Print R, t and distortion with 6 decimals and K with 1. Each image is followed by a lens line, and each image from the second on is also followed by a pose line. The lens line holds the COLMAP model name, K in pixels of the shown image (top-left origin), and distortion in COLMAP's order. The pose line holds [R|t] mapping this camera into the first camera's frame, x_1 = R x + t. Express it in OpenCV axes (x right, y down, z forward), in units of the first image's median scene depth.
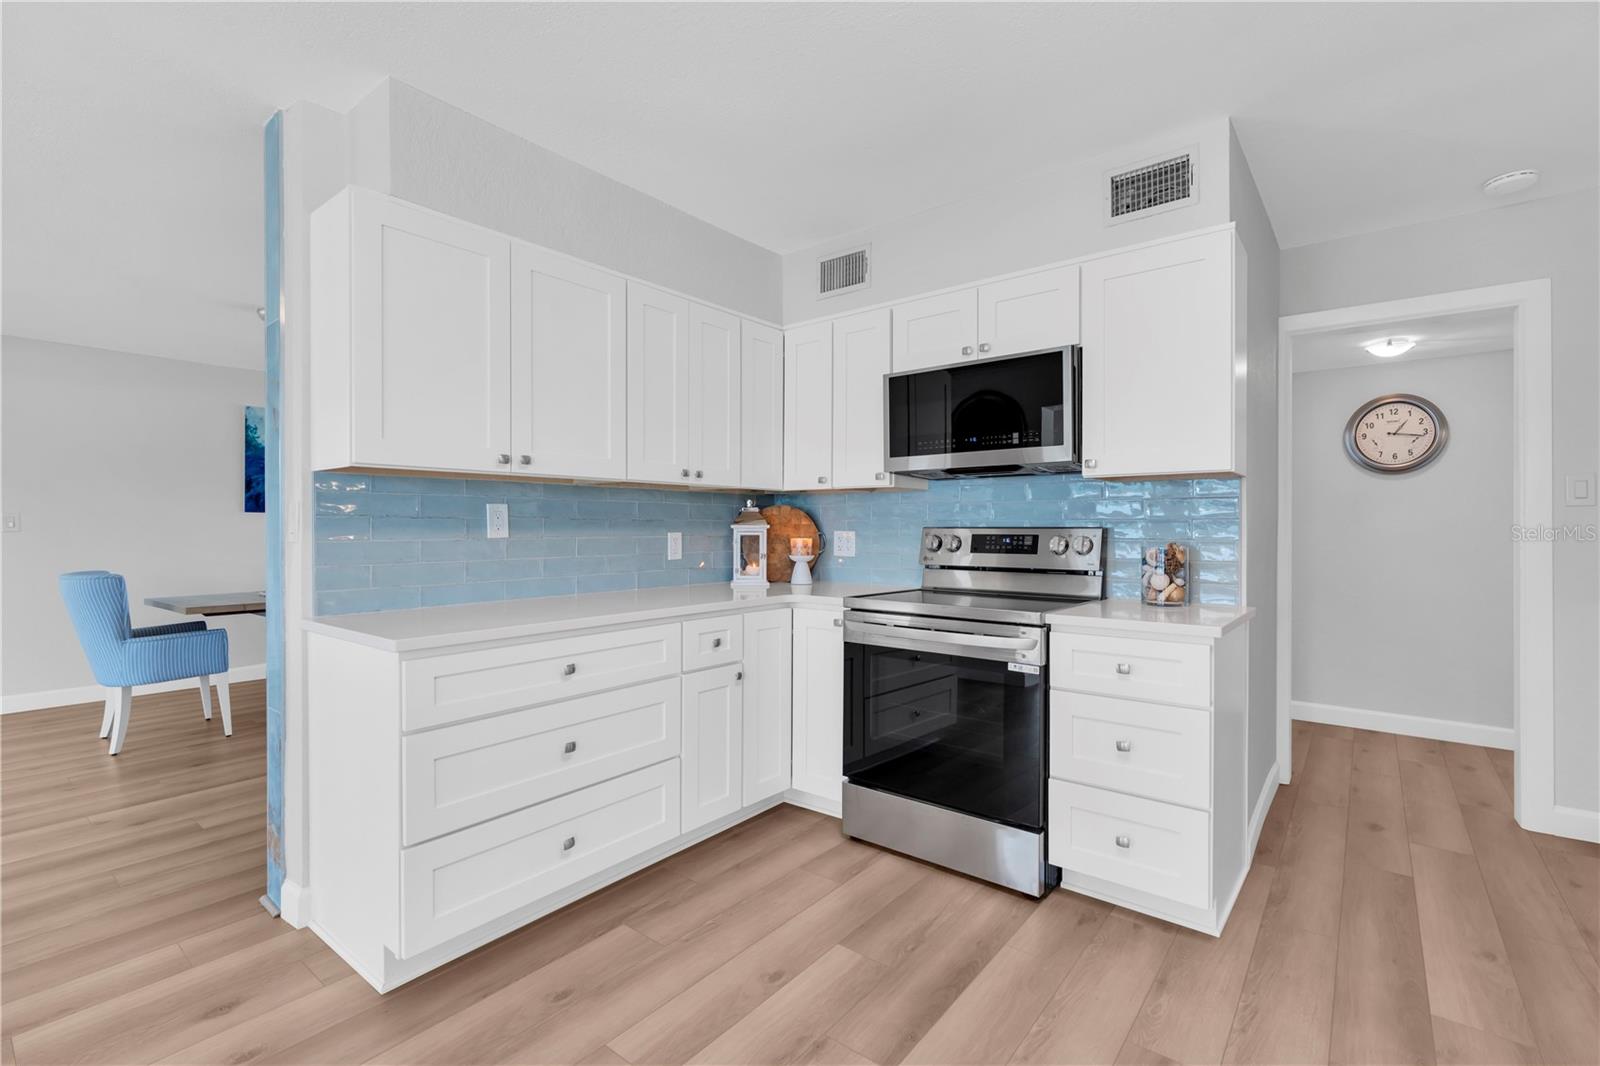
lens RADIAL K [[722.1, 0, 798.7], [0, 722.1, 528.2], [0, 0, 1]] dist [-0.003620, 0.000087]
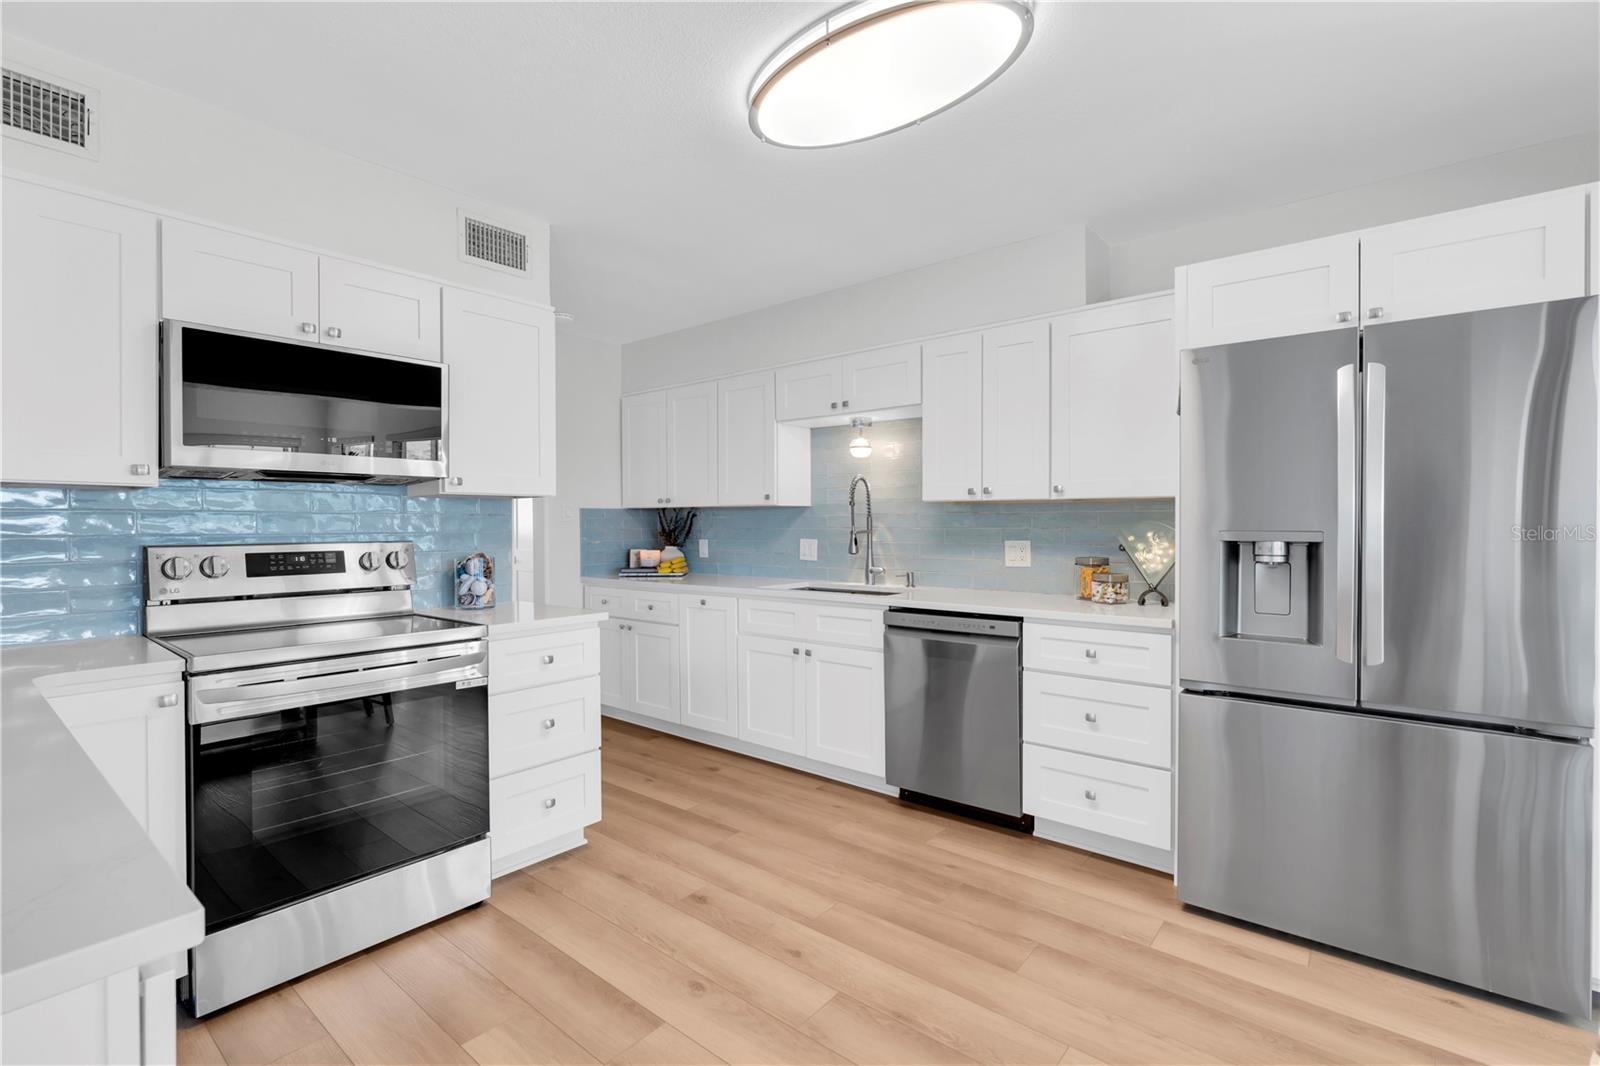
lens RADIAL K [[717.5, 0, 800.0], [0, 717.5, 533.0], [0, 0, 1]] dist [-0.002869, 0.000214]
pose [[0.014094, -0.010957, 0.999841, -0.544647], [0.007659, 0.999912, 0.010850, -0.018291], [-0.999871, 0.007505, 0.014177, 0.418792]]
